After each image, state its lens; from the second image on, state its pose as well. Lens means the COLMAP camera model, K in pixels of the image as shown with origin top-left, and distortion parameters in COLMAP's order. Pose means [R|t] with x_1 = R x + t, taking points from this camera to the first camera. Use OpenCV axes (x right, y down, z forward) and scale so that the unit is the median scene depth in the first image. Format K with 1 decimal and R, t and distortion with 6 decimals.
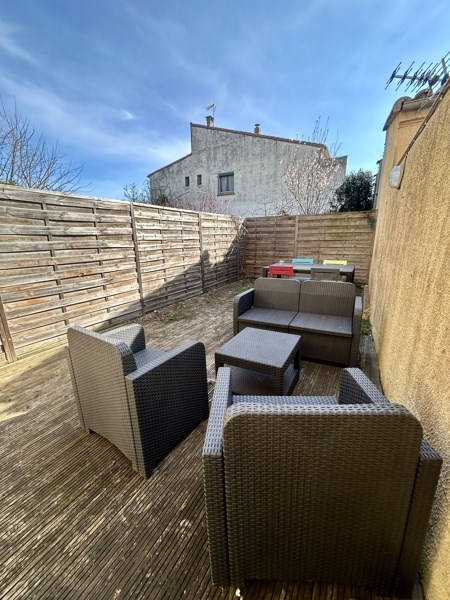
lens RADIAL K [[242.3, 0, 226.2], [0, 242.3, 299.3], [0, 0, 1]] dist [0.014174, -0.000046]
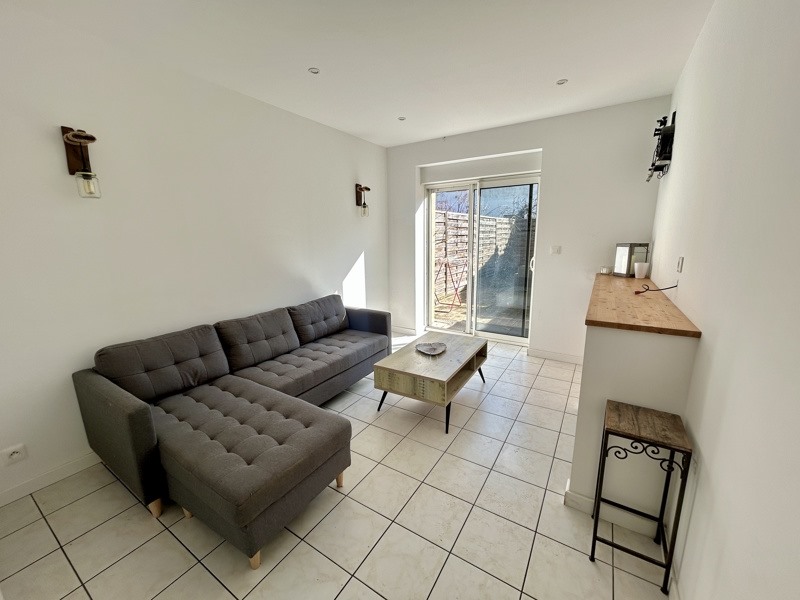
lens RADIAL K [[323.1, 0, 400.0], [0, 323.1, 299.2], [0, 0, 1]] dist [0.014174, -0.000046]
pose [[0.998997, 0.010599, -0.043504, -0.571653], [-0.012759, 0.998684, -0.049674, 0.204477], [0.042920, 0.050179, 0.997818, -0.844841]]
